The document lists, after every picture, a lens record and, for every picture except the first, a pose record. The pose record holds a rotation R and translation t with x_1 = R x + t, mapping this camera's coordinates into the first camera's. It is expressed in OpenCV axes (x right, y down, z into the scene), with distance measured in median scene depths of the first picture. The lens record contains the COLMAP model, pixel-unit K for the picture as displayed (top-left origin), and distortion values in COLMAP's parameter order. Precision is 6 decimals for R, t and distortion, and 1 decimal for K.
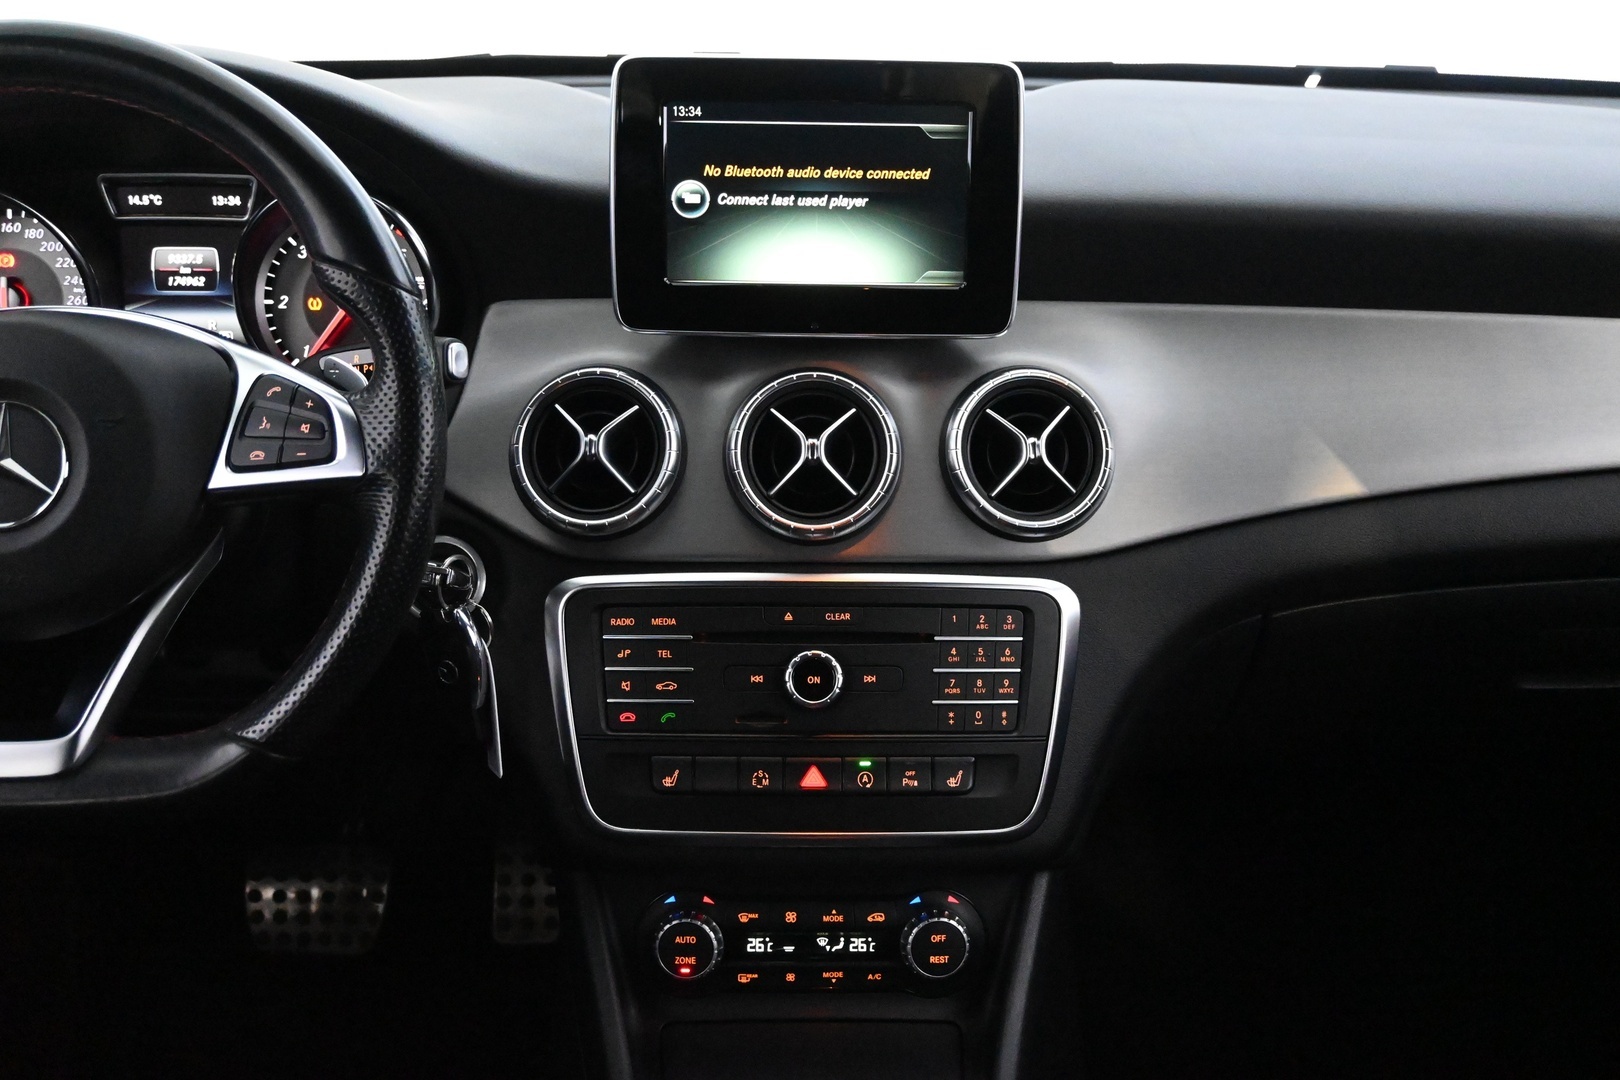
lens RADIAL K [[1998.4, 0, 816.2], [0, 1998.4, 547.5], [0, 0, 1]] dist [-0.005627, 0.000000]
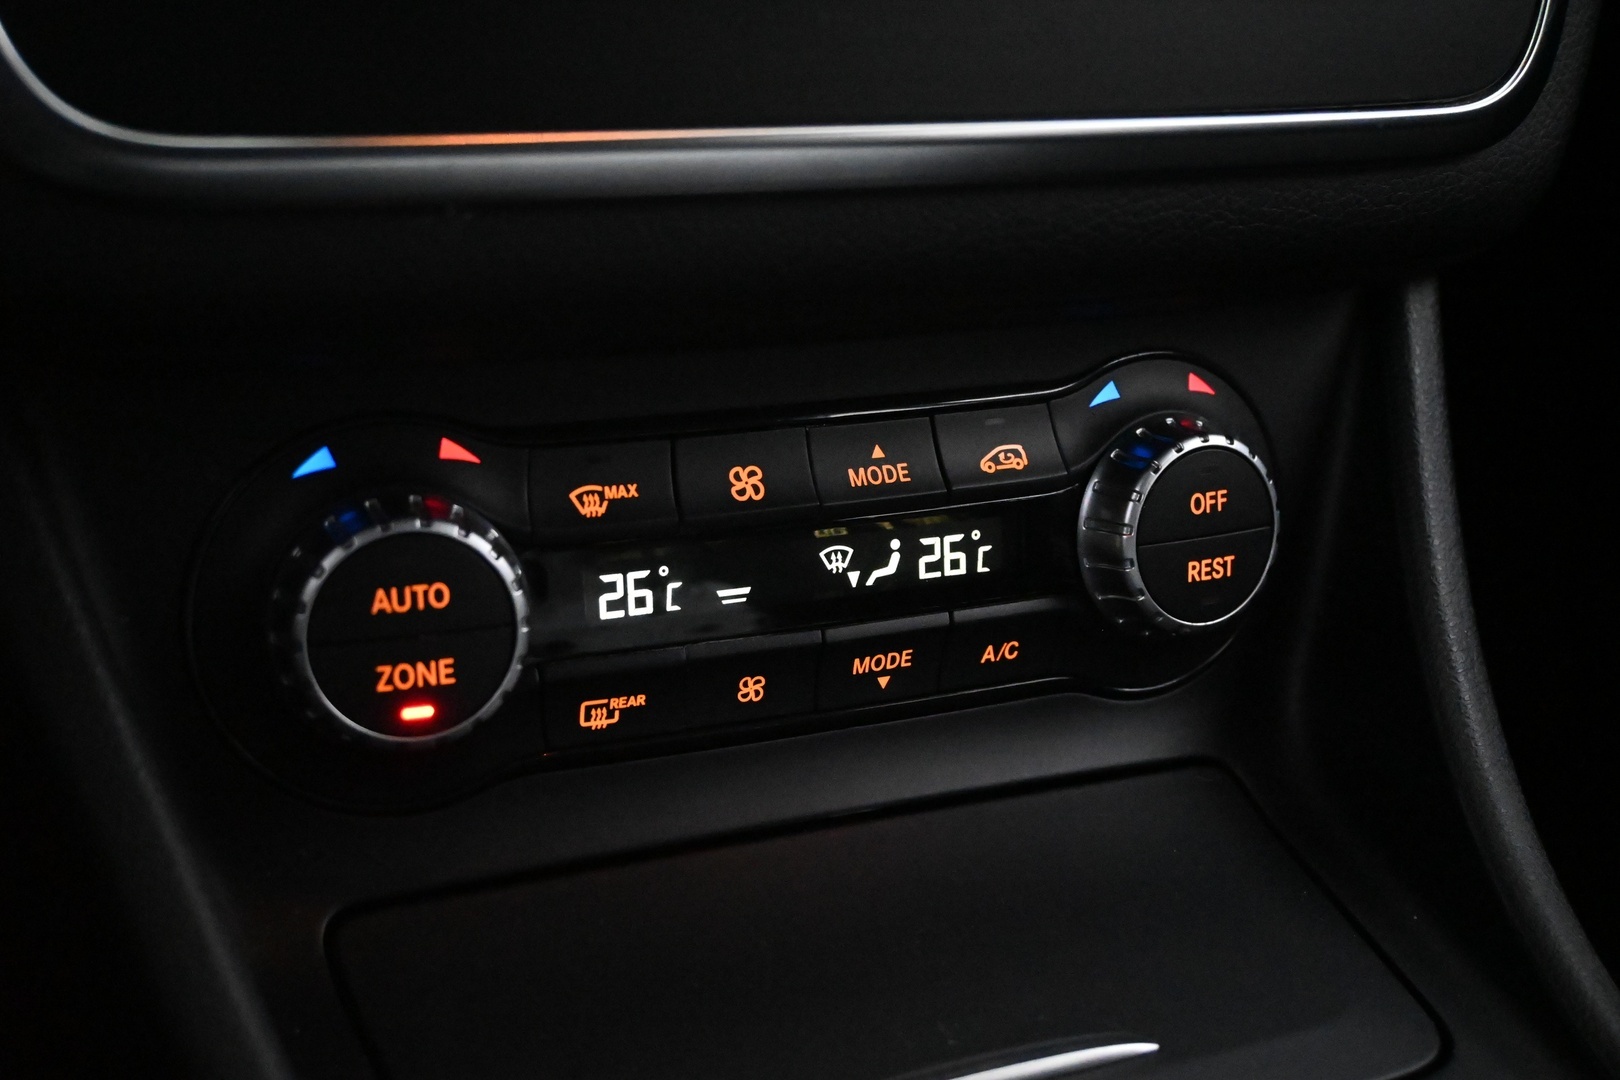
lens RADIAL K [[2211.9, 0, 808.9], [0, 2211.9, 543.9], [0, 0, 1]] dist [-0.007759, 0.000000]
pose [[0.919701, -0.106426, 0.377919, -0.128772], [0.054376, 0.987811, 0.145849, 0.151930], [-0.388835, -0.113588, 0.914279, 0.725170]]
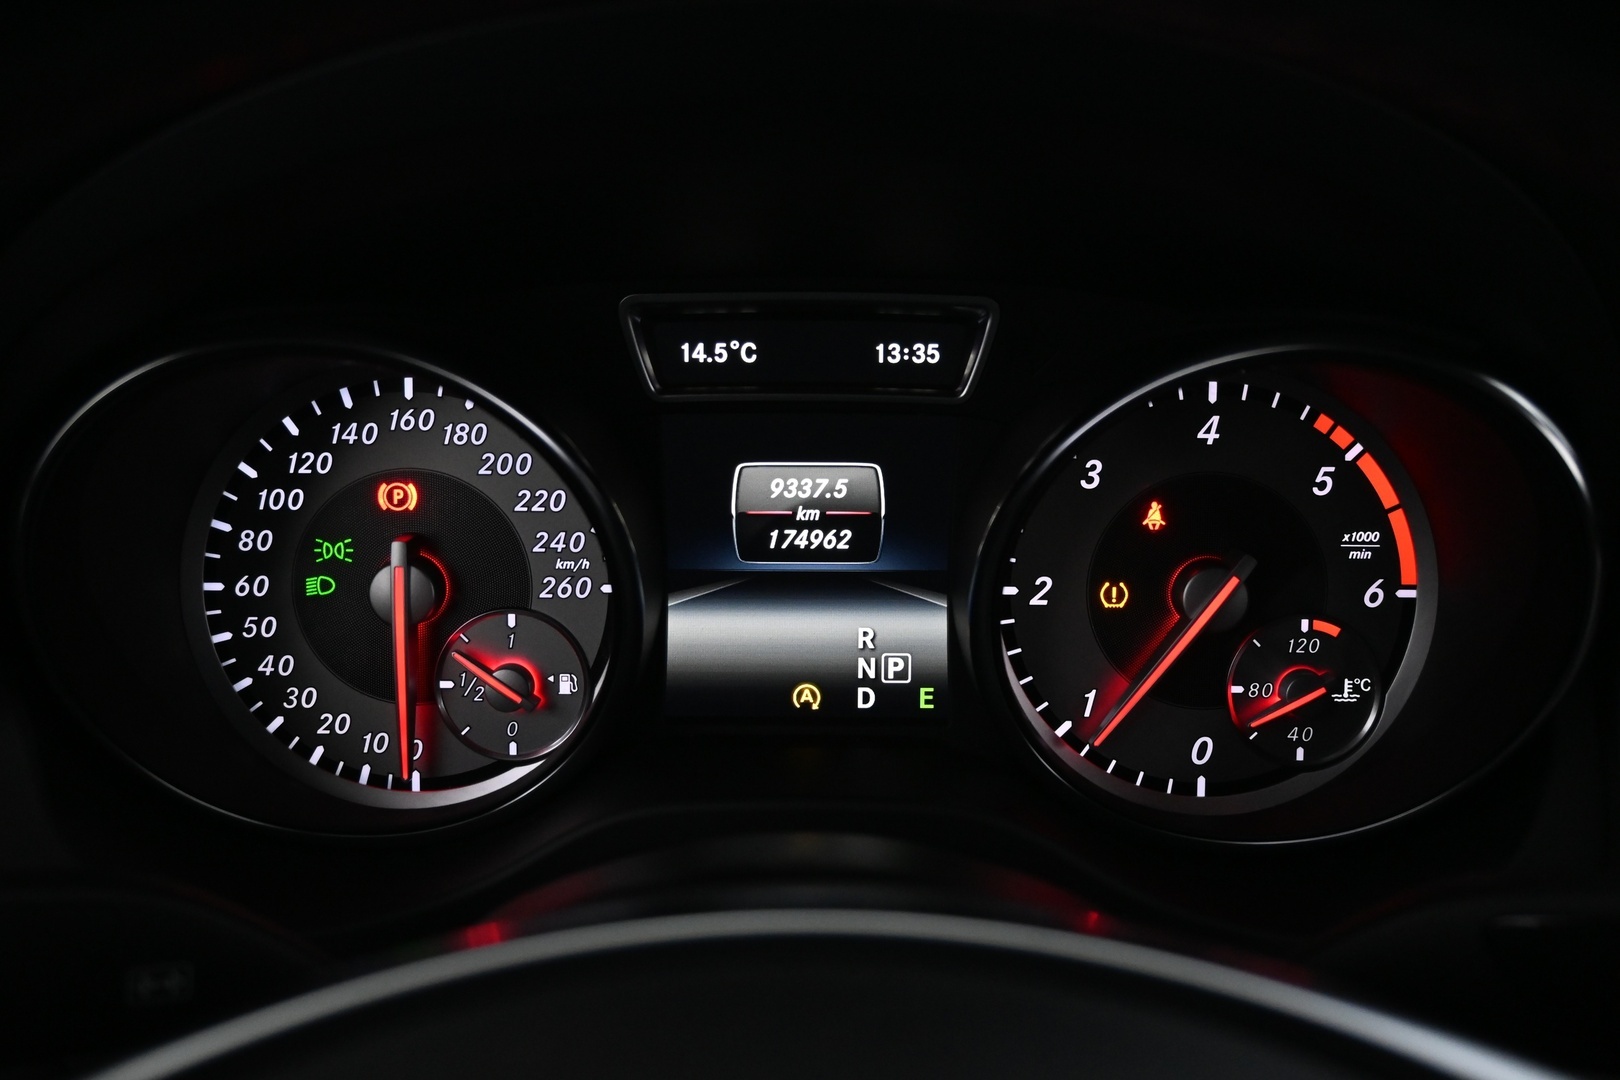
lens RADIAL K [[1485.0, 0, 810.2], [0, 1485.0, 535.9], [0, 0, 1]] dist [-0.005590, 0.000000]
pose [[0.999326, 0.002217, -0.036635, -0.326692], [-0.001798, 0.999933, 0.011474, -0.148273], [0.036657, -0.011401, 0.999263, 0.731075]]
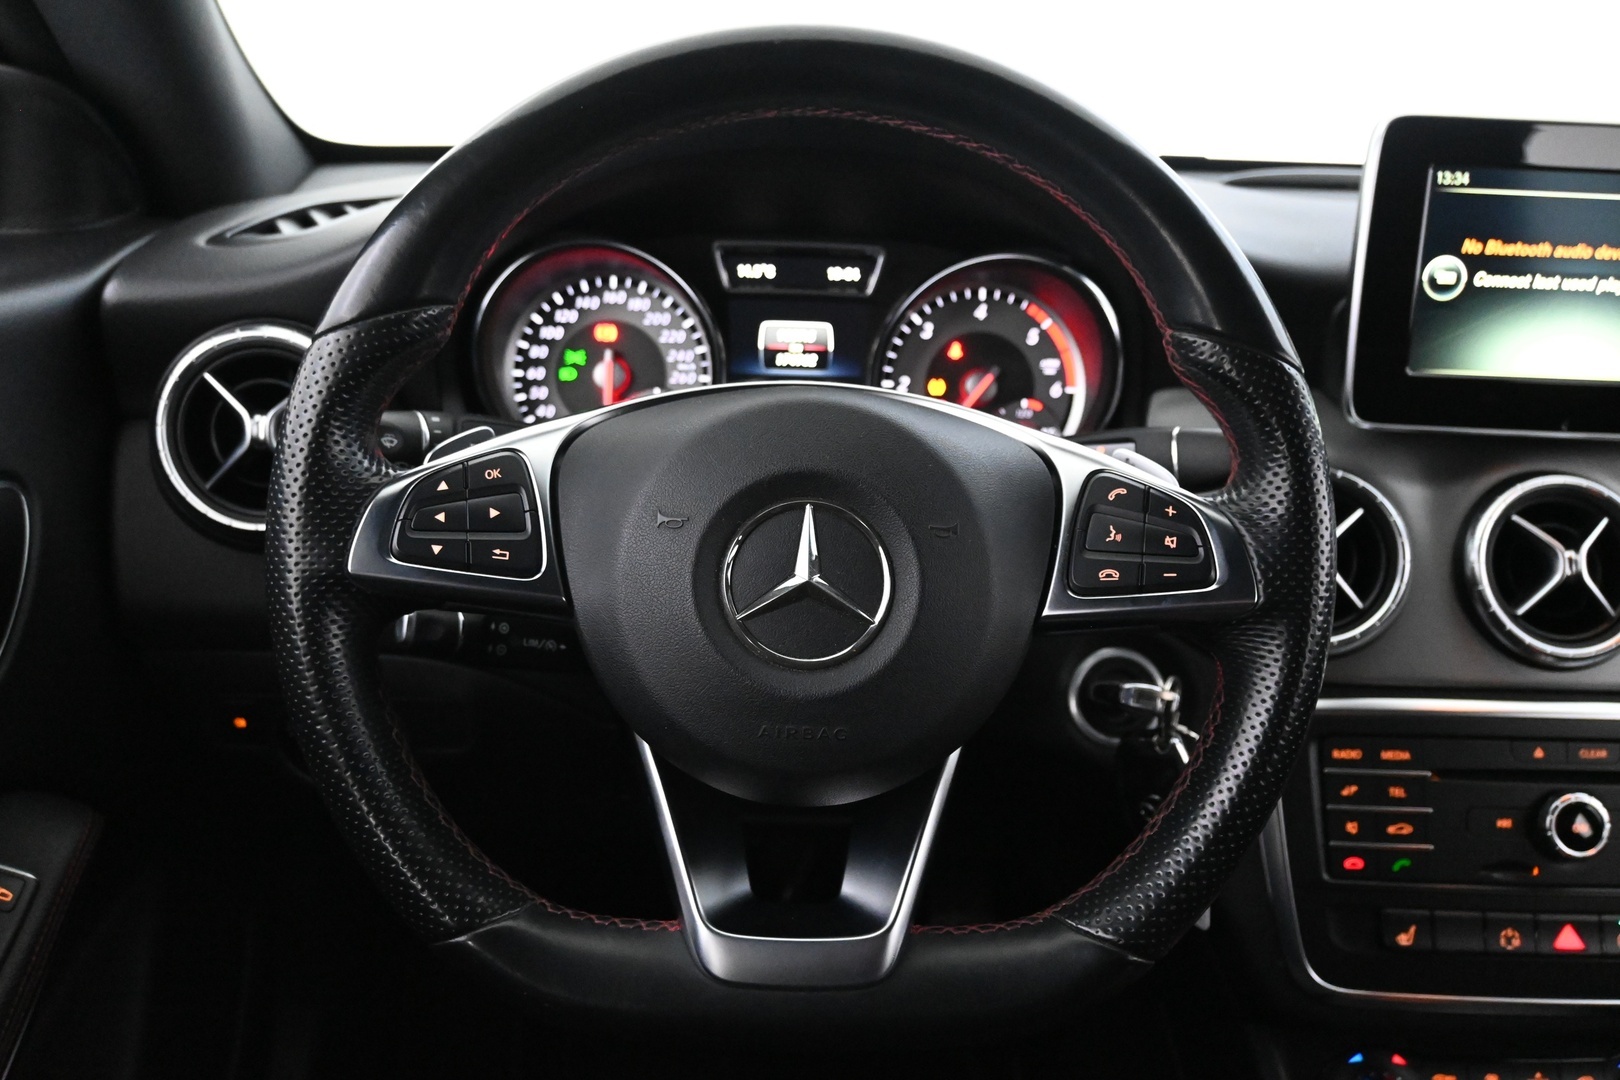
lens RADIAL K [[1480.9, 0, 794.2], [0, 1480.9, 544.8], [0, 0, 1]] dist [-0.000308, 0.000000]
pose [[0.999757, 0.020890, 0.007100, -0.343791], [-0.020731, 0.999549, -0.021744, -0.035667], [-0.007551, 0.021591, 0.999738, 0.342244]]
